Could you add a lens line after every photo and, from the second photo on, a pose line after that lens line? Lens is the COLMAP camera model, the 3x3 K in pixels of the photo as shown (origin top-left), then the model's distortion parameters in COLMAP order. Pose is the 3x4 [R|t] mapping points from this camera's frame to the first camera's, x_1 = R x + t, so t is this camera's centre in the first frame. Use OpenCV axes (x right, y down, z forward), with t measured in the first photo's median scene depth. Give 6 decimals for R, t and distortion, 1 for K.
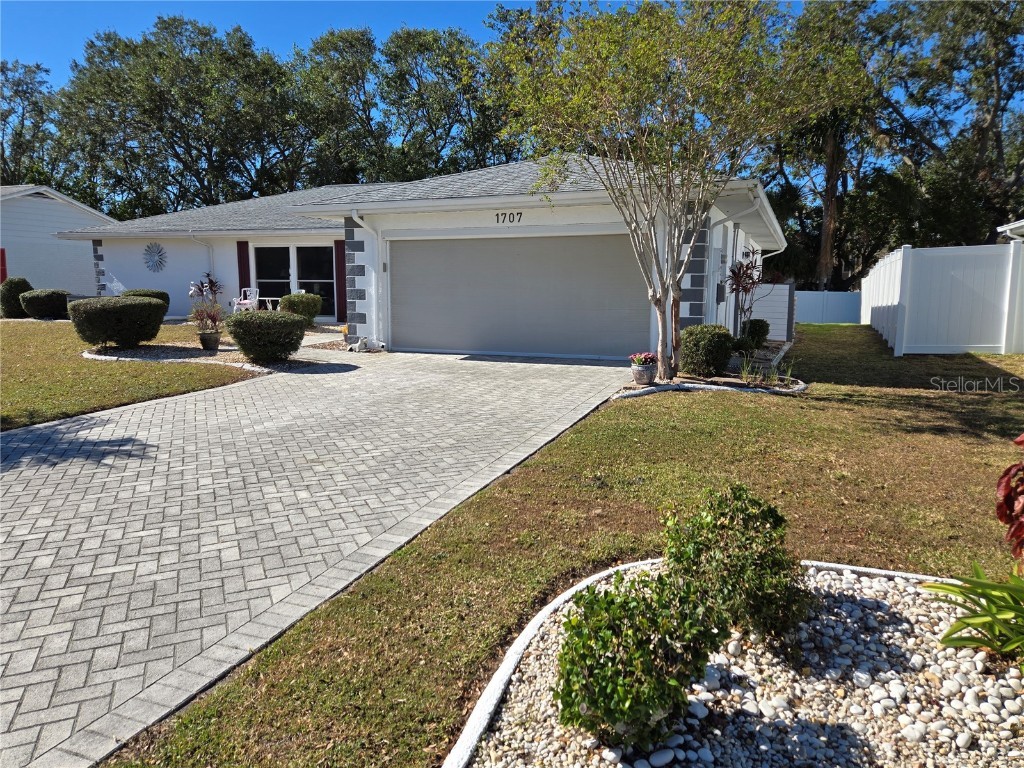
lens RADIAL K [[701.1, 0, 512.0], [0, 701.1, 384.0], [0, 0, 1]] dist [-0.000906, 0.000521]
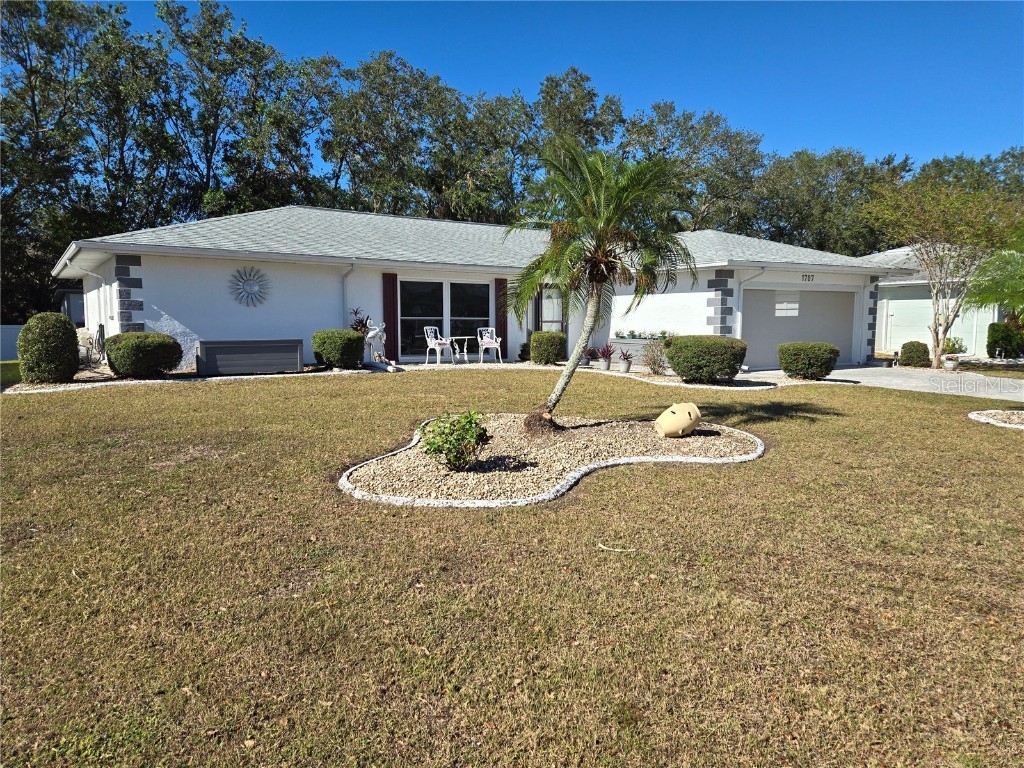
lens RADIAL K [[701.1, 0, 512.0], [0, 701.1, 384.0], [0, 0, 1]] dist [-0.000906, 0.000521]
pose [[0.567280, -0.074954, 0.820107, -1.035841], [0.123824, 0.992291, 0.005040, -0.051167], [-0.814163, 0.098690, 0.572189, 0.386912]]
